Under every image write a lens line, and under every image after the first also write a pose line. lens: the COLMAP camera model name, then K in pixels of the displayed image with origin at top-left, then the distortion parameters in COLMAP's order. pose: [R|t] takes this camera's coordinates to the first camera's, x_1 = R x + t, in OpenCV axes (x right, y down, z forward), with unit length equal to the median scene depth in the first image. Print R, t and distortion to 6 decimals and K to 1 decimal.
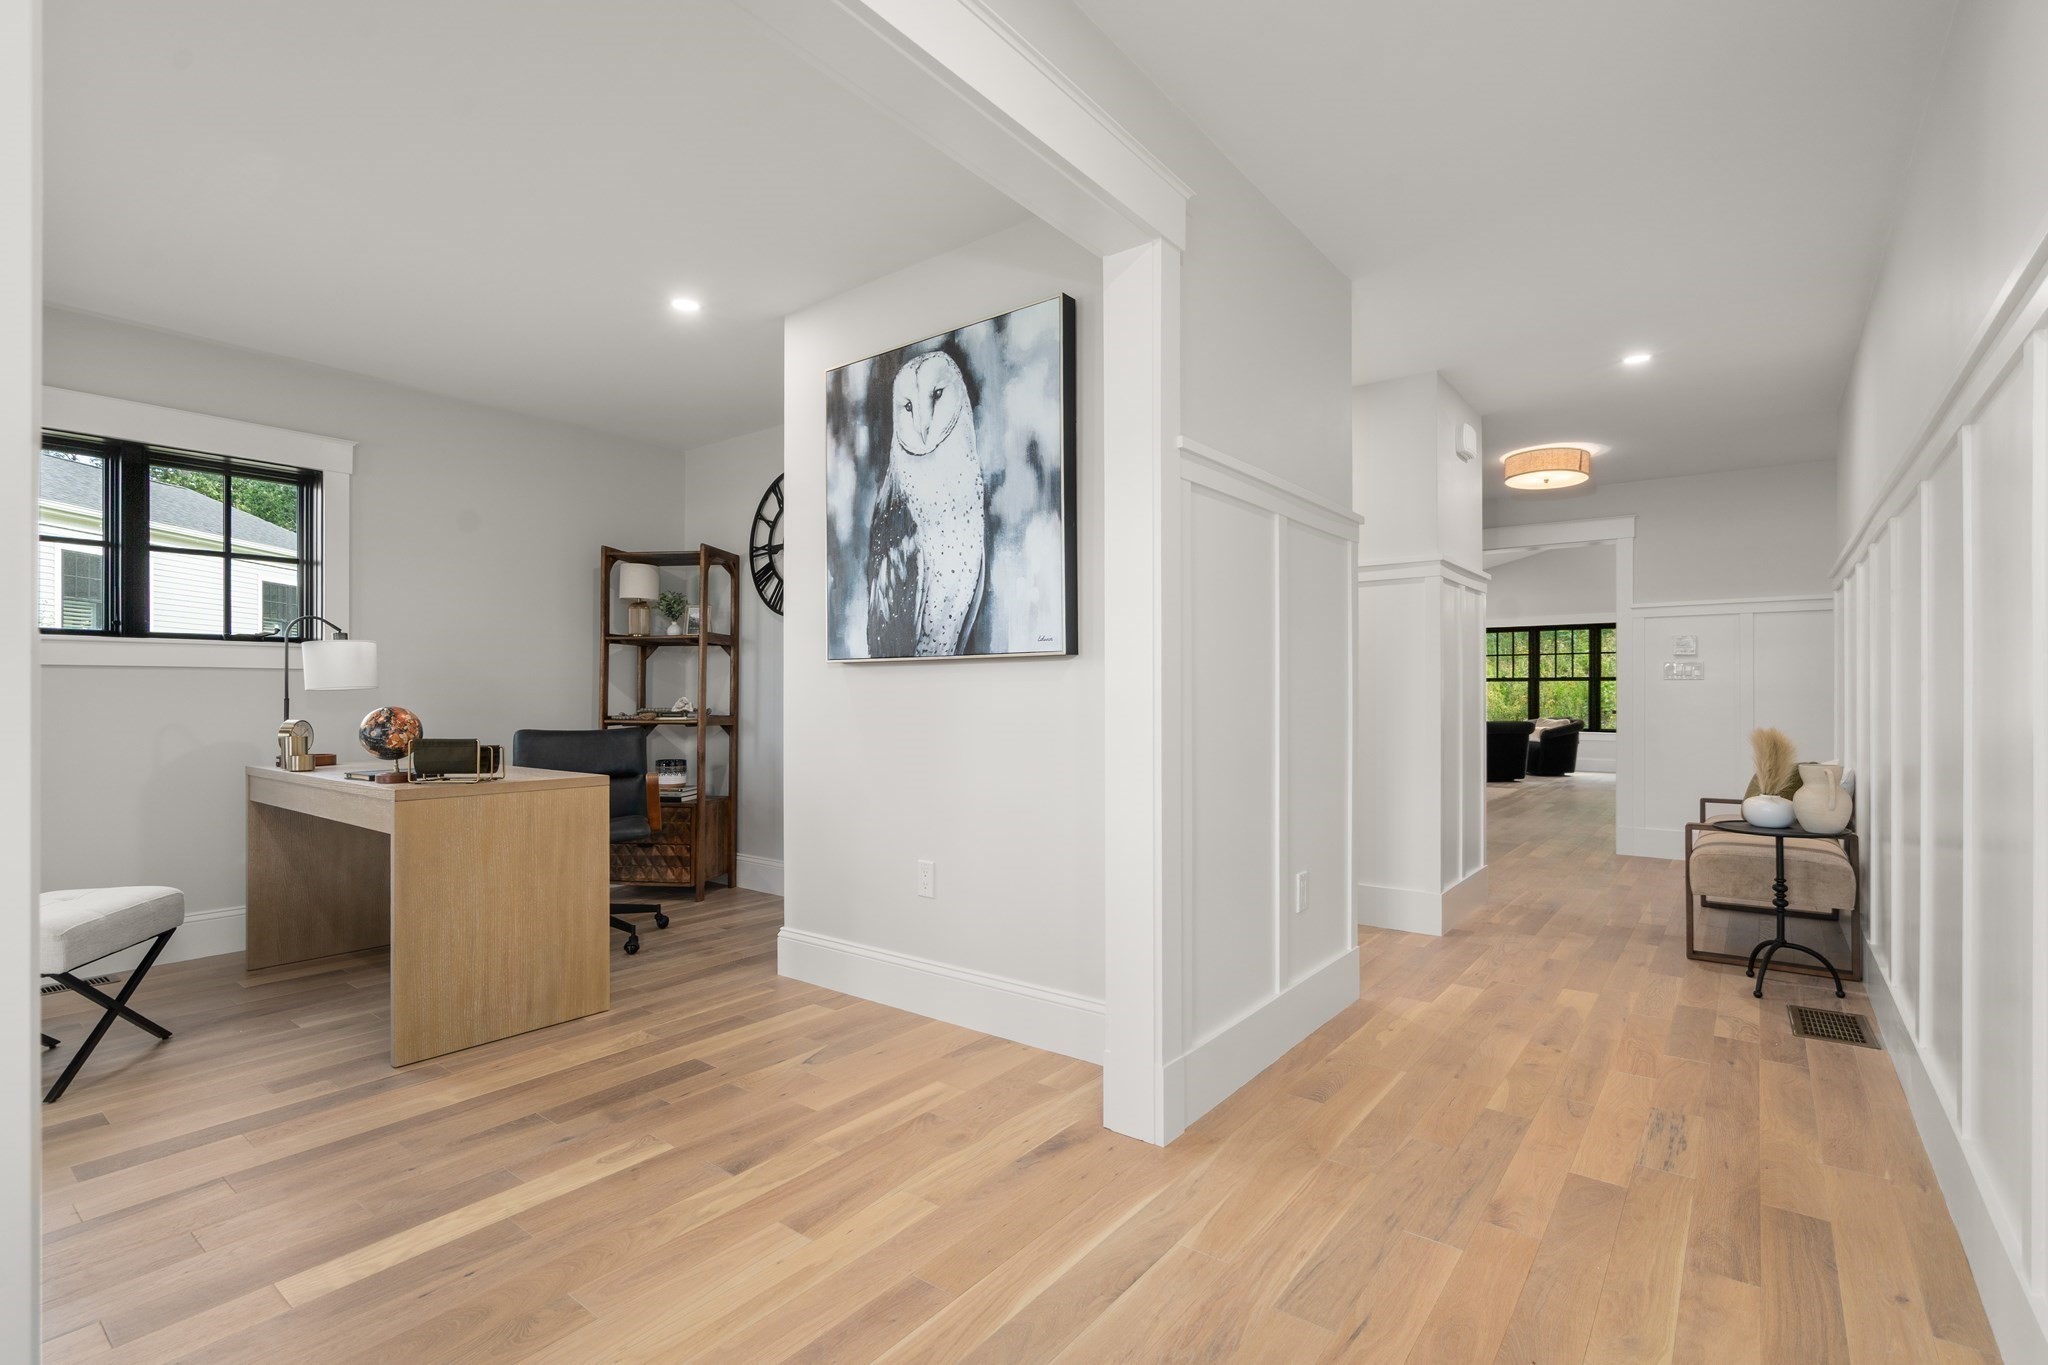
lens RADIAL K [[930.4, 0, 1017.5], [0, 930.4, 688.7], [0, 0, 1]] dist [-0.008301, 0.002228]
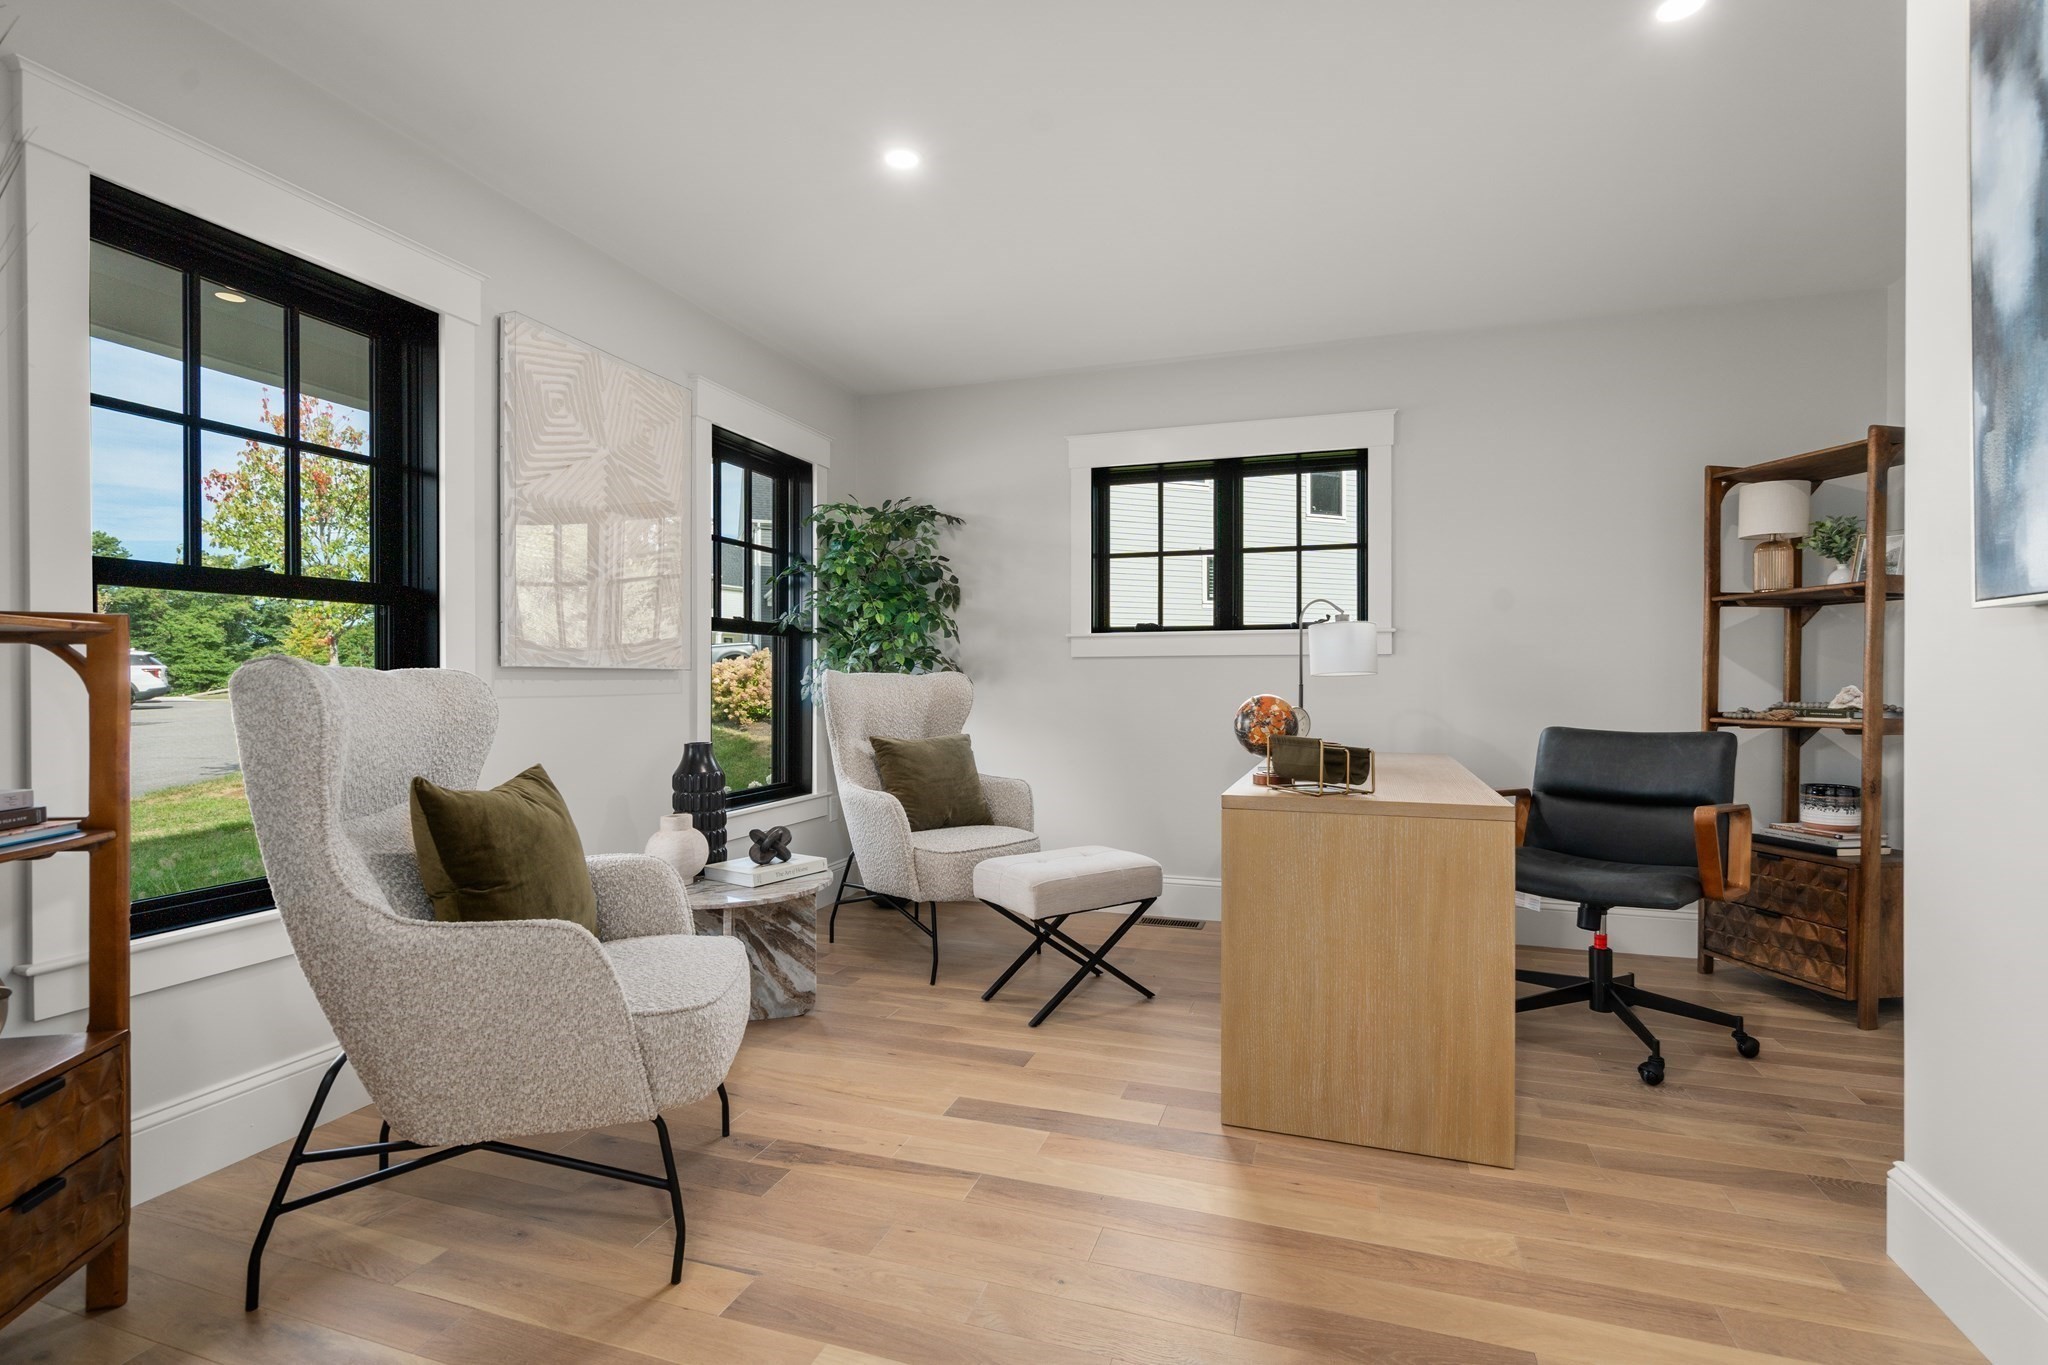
lens RADIAL K [[930.4, 0, 1029.1], [0, 930.4, 681.3], [0, 0, 1]] dist [-0.008301, 0.002228]
pose [[0.337907, 0.001649, -0.941178, 0.042734], [0.005023, 0.999981, 0.003555, 0.002041], [0.941166, -0.005929, 0.337892, 0.379091]]
